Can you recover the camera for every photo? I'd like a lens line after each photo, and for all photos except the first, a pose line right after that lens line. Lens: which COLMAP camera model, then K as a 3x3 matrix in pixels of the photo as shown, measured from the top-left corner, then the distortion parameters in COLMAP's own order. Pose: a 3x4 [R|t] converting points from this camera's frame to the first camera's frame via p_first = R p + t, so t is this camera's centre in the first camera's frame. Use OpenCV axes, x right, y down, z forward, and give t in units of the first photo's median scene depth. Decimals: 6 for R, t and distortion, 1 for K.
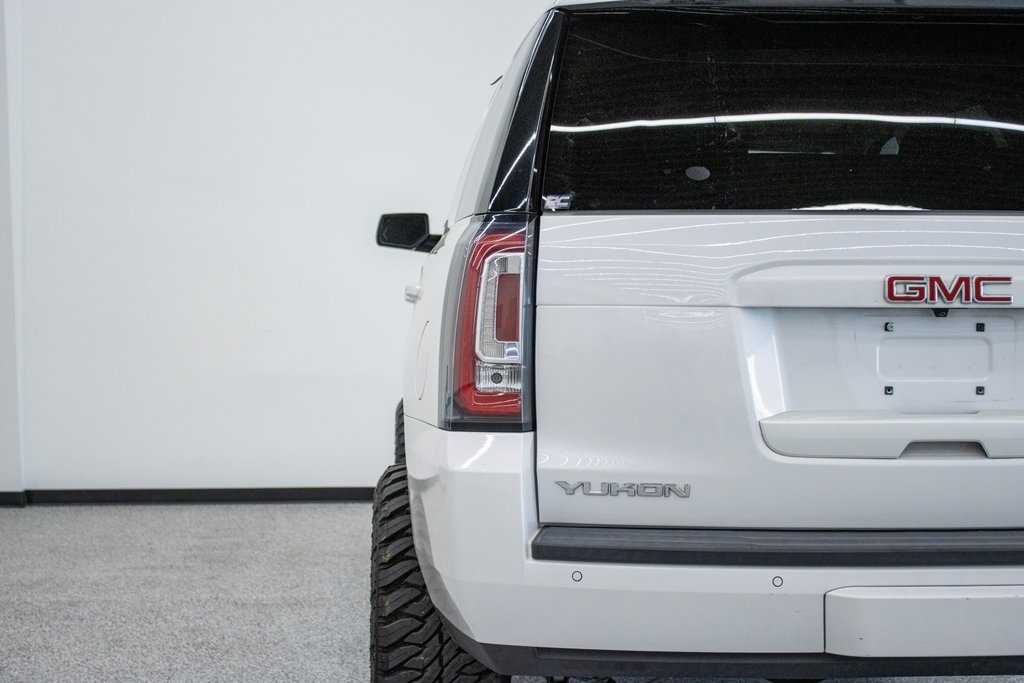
lens RADIAL K [[1535.8, 0, 506.3], [0, 1535.8, 337.2], [0, 0, 1]] dist [-0.020881, 0.000000]
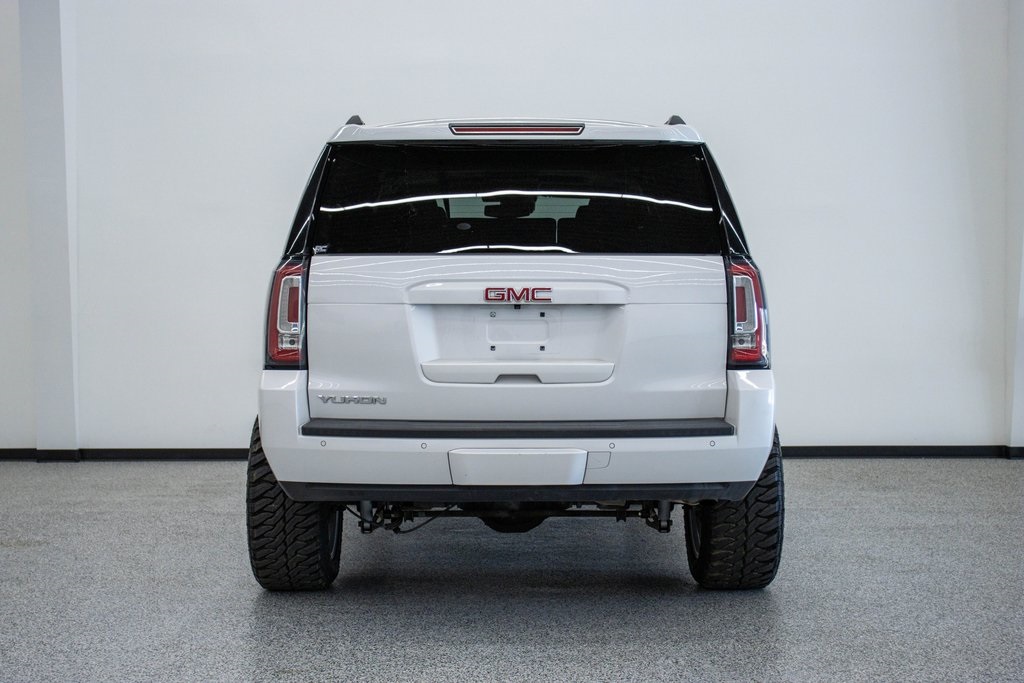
lens RADIAL K [[1535.8, 0, 513.4], [0, 1535.8, 346.5], [0, 0, 1]] dist [-0.020881, 0.000000]
pose [[0.998872, -0.001184, -0.047469, 0.363607], [0.001350, 0.999993, 0.003460, 0.026186], [0.047464, -0.003520, 0.998867, -0.886931]]
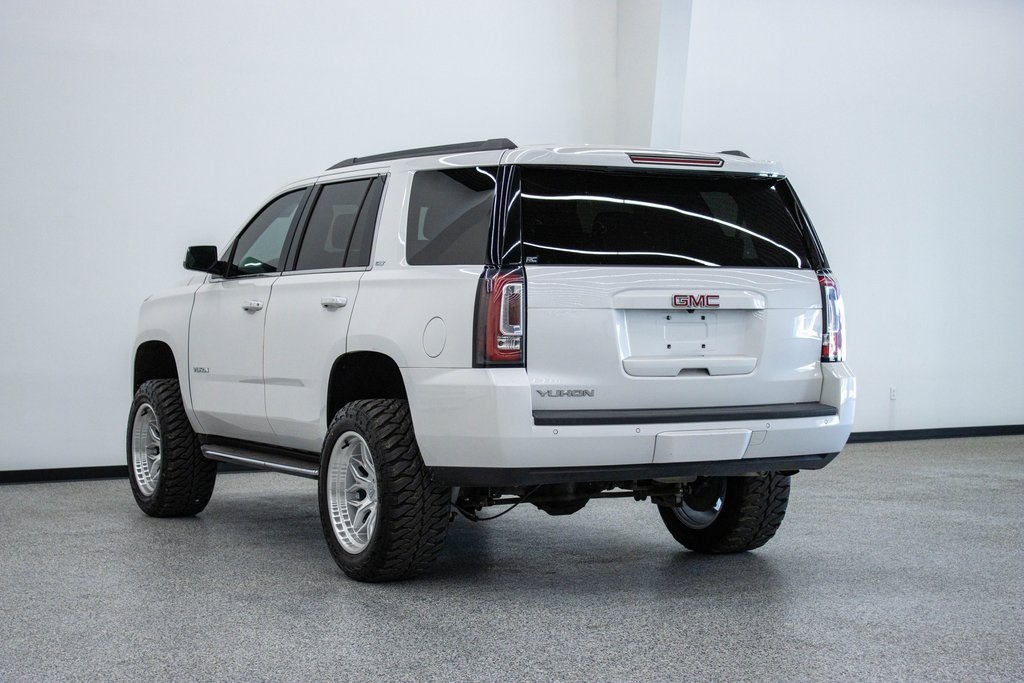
lens RADIAL K [[1858.7, 0, 509.1], [0, 1858.7, 342.3], [0, 0, 1]] dist [0.022308, 0.000000]
pose [[0.895198, -0.010357, 0.445548, -1.154541], [0.013202, 0.999907, -0.003282, 0.034417], [-0.445473, 0.008820, 0.895252, -1.303780]]
